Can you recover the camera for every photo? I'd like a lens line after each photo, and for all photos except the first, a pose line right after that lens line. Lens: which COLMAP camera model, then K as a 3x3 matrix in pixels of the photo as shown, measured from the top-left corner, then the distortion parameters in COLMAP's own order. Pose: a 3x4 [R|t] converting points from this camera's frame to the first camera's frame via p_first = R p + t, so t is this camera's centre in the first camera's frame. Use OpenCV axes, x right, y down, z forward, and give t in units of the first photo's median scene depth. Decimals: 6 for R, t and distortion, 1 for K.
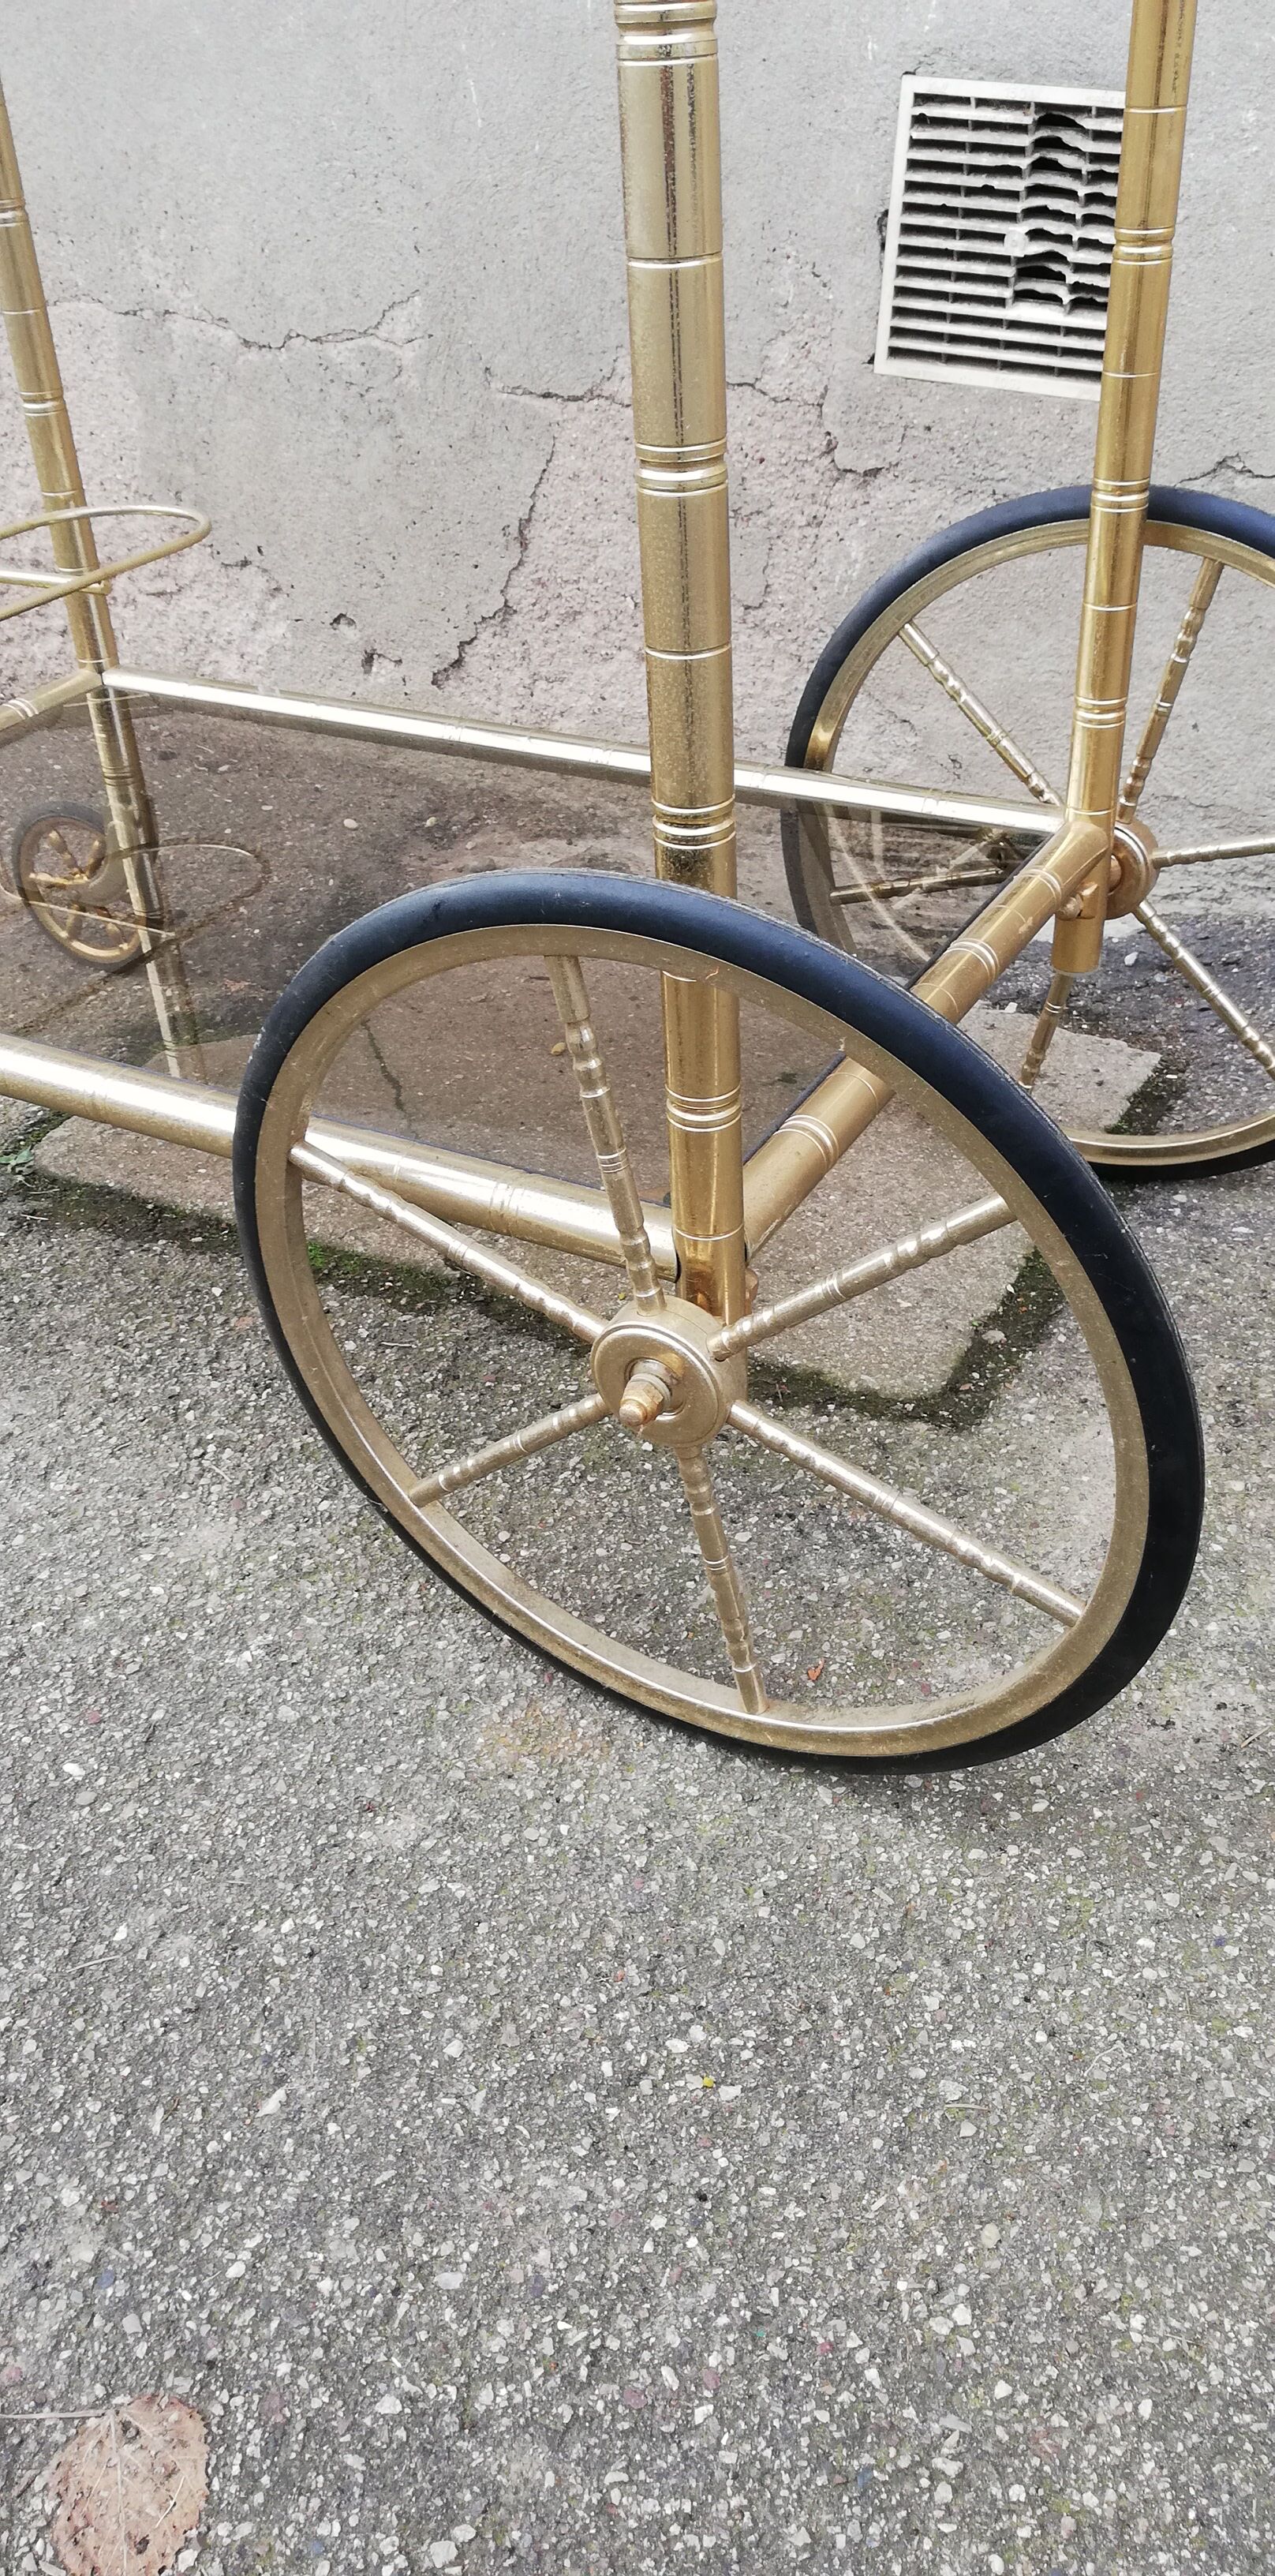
lens RADIAL K [[1975.9, 0, 654.2], [0, 1975.9, 1290.7], [0, 0, 1]] dist [0.040841, -0.066345]
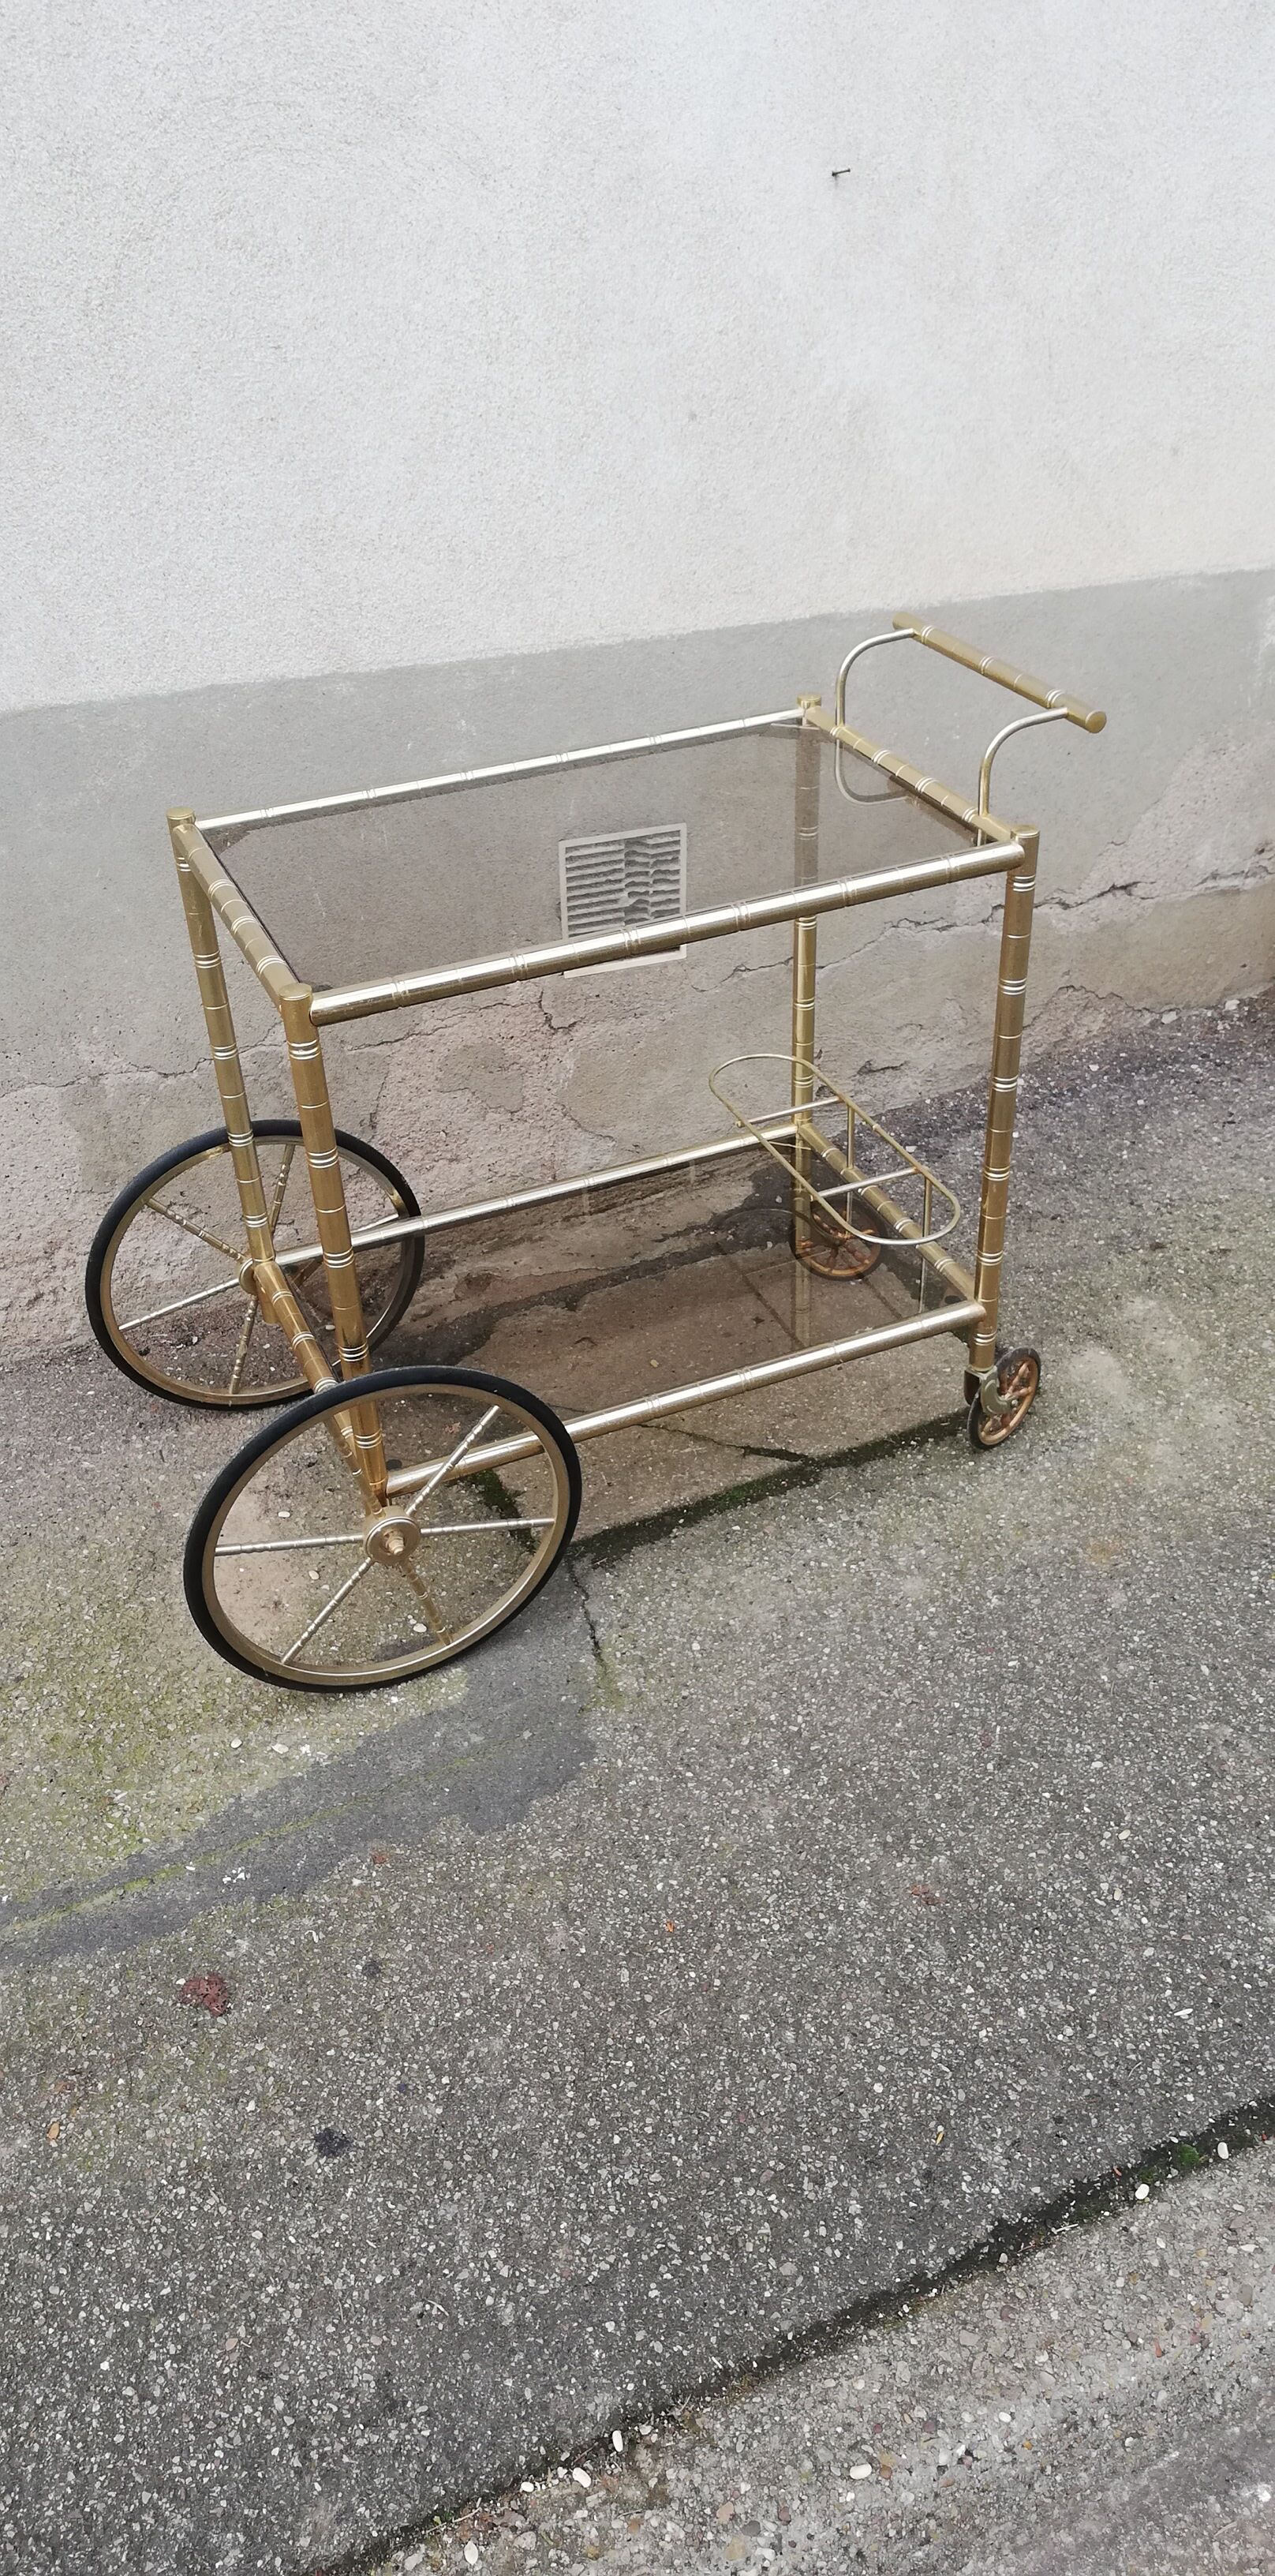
lens RADIAL K [[1975.9, 0, 646.1], [0, 1975.9, 1287.3], [0, 0, 1]] dist [0.040841, -0.066345]
pose [[0.624501, -0.416015, 0.661007, -1.328529], [0.468638, 0.876643, 0.108973, -0.418328], [-0.624802, 0.241720, 0.742425, -0.396304]]
